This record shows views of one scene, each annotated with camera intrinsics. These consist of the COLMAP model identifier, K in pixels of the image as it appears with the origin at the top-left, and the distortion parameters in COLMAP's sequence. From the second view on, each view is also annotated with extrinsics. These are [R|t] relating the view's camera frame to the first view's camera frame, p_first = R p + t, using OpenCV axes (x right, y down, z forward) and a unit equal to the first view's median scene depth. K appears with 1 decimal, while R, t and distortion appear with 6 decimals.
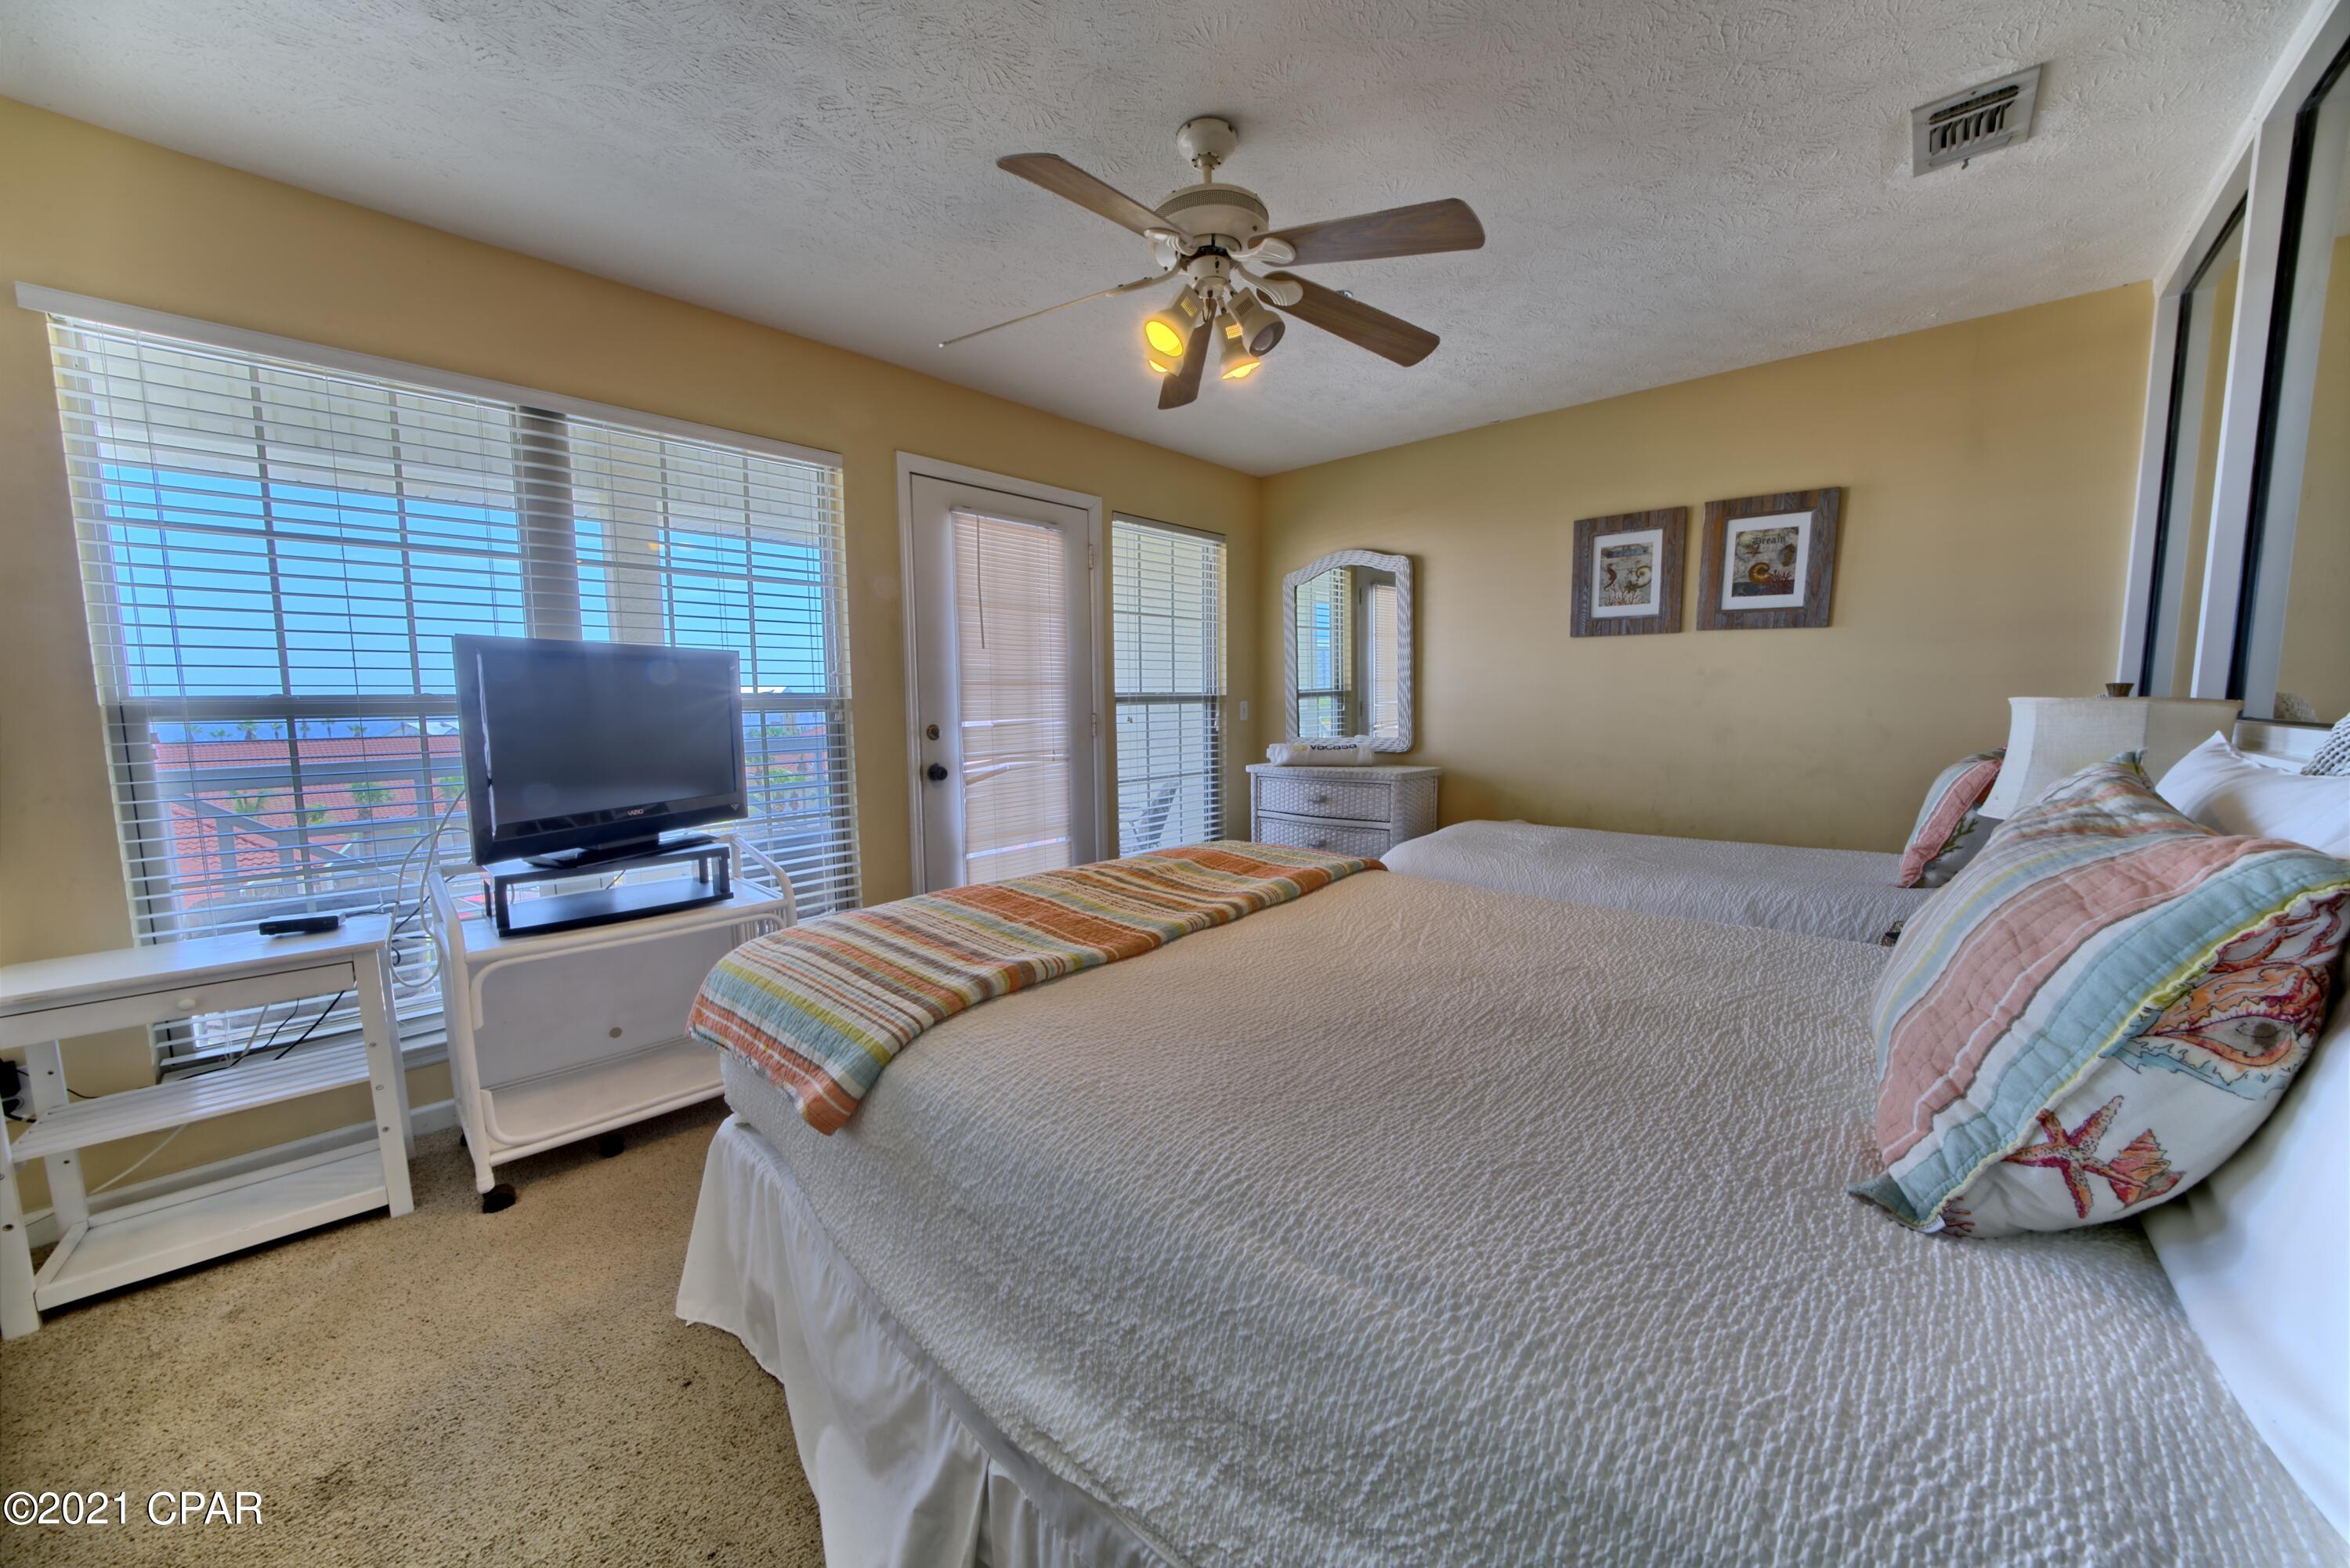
lens RADIAL K [[811.6, 0, 1168.2], [0, 811.6, 786.5], [0, 0, 1]] dist [-0.022920, 0.001568]
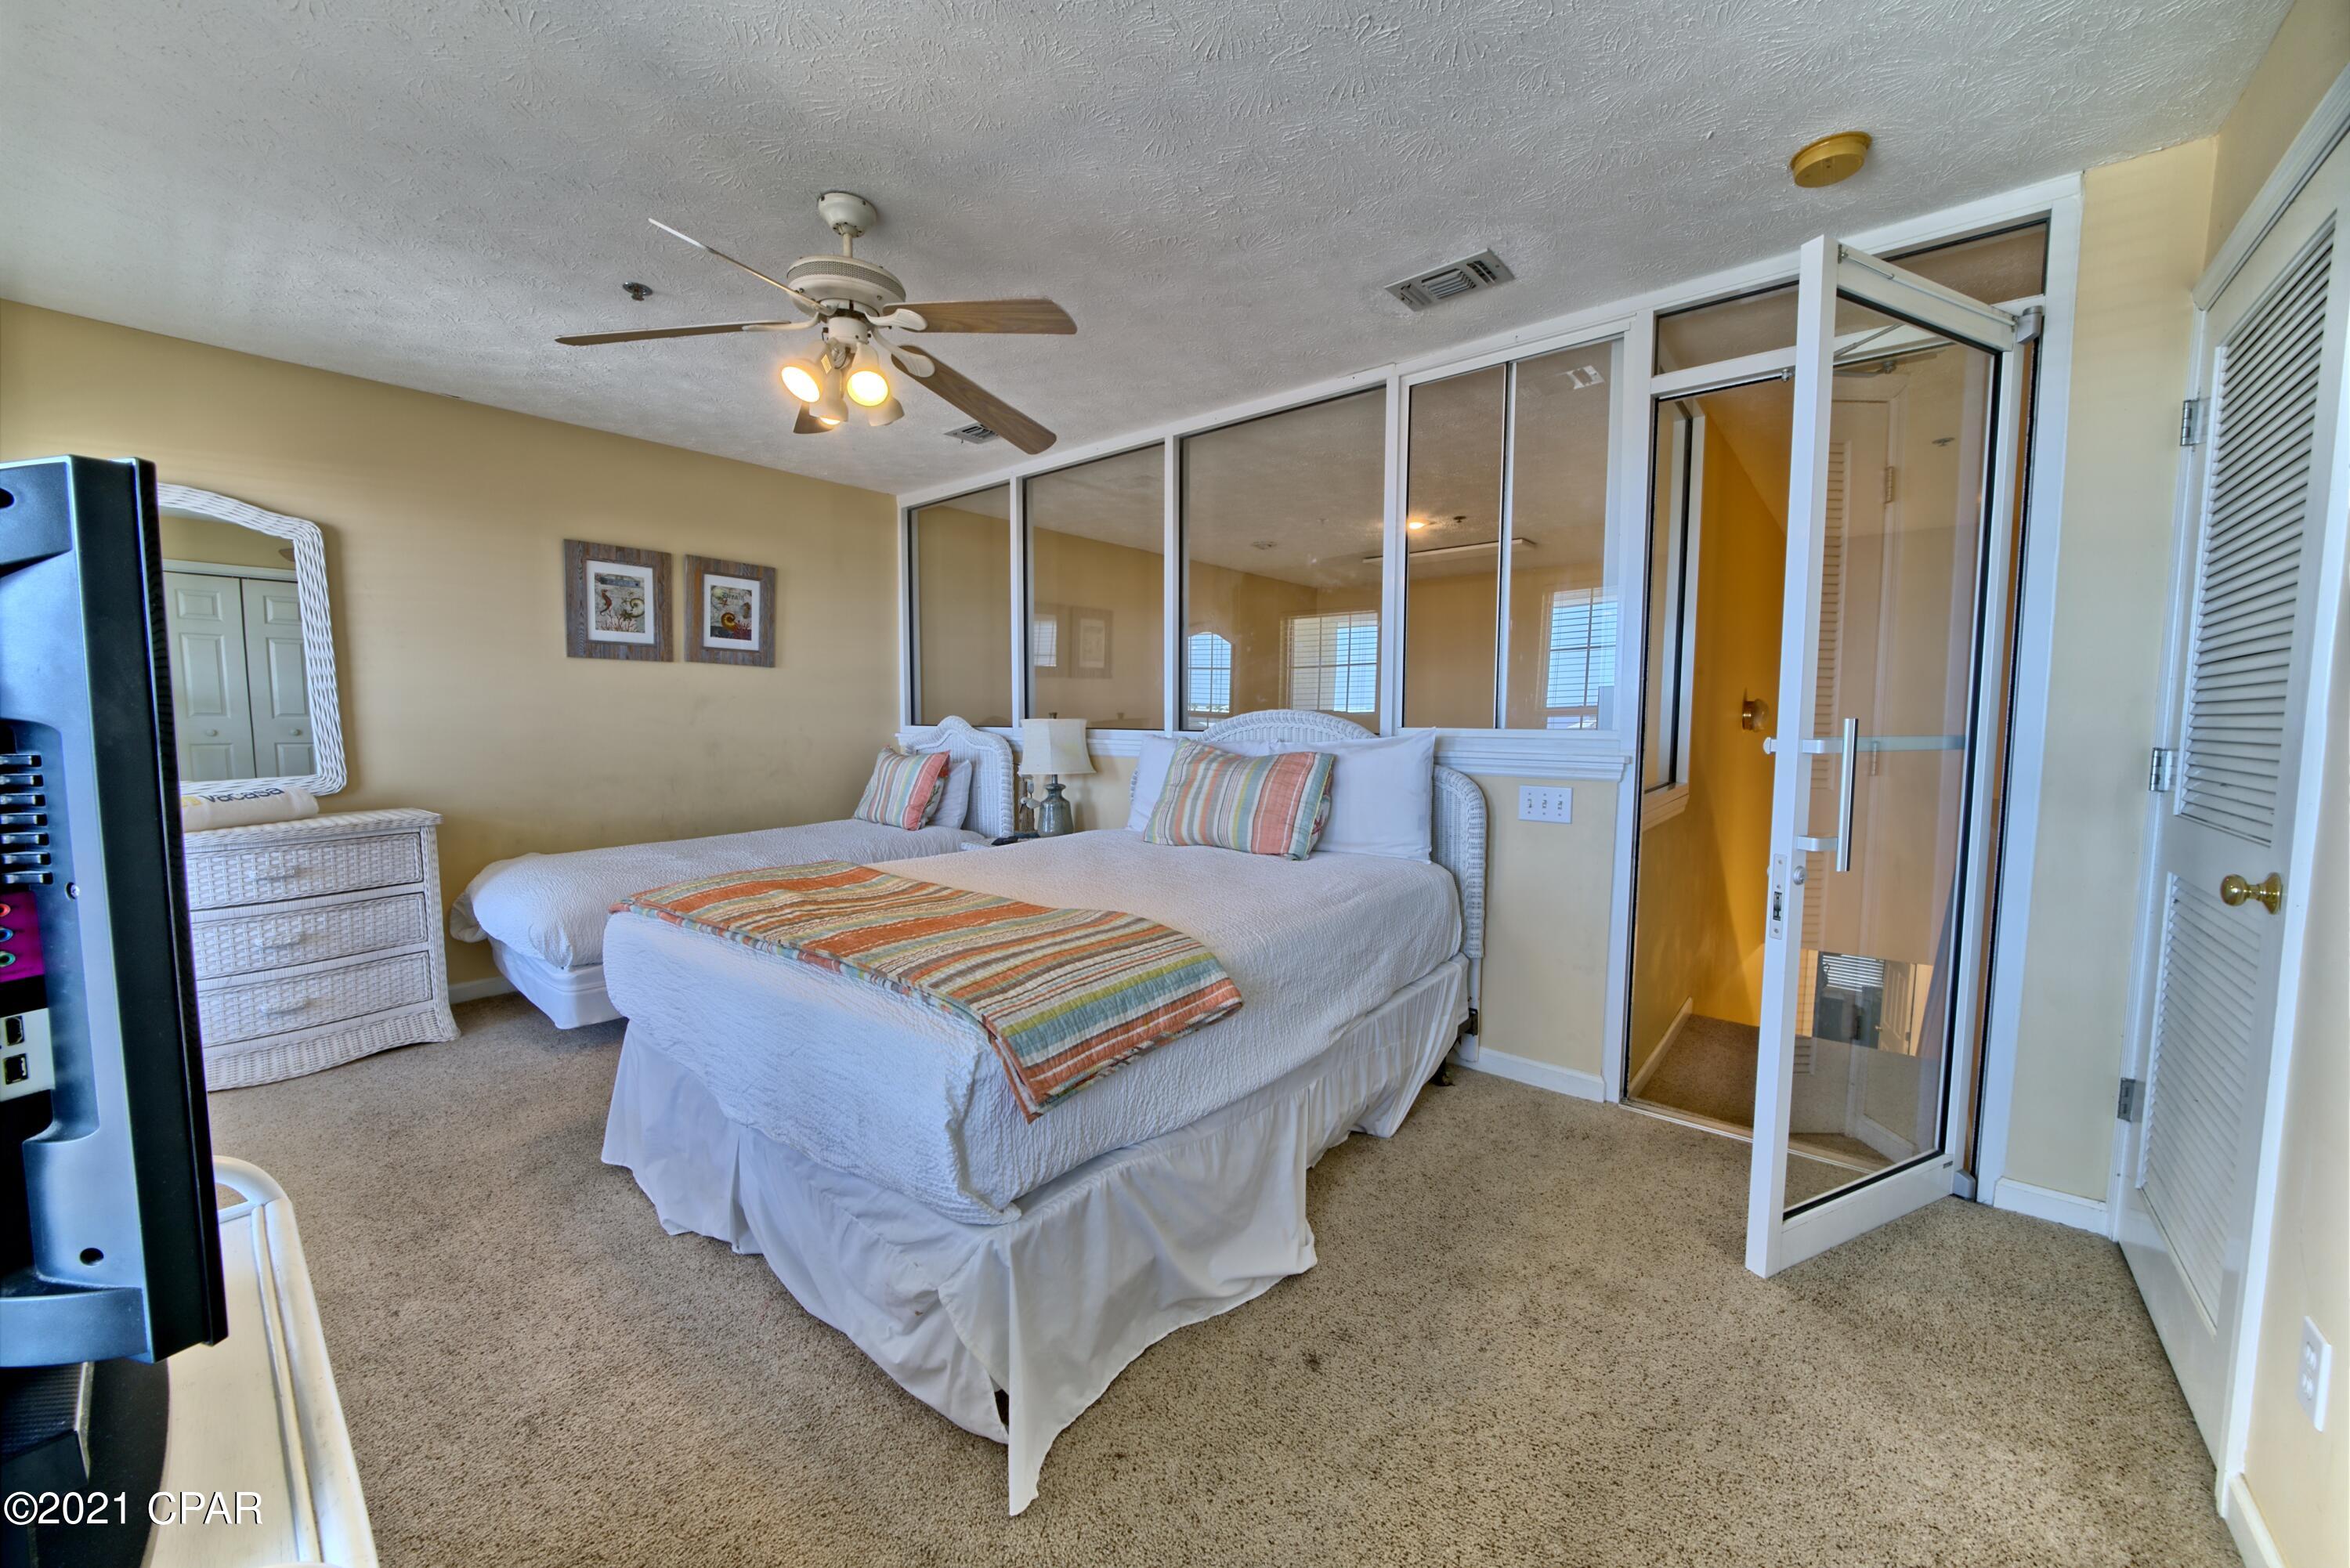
lens RADIAL K [[863.8, 0, 1169.4], [0, 863.8, 785.3], [0, 0, 1]] dist [-0.015918, 0.002077]
pose [[-0.053190, -0.077172, 0.995598, -0.642967], [0.107267, 0.990799, 0.082531, -0.042428], [-0.992806, 0.111185, -0.044422, 0.372118]]
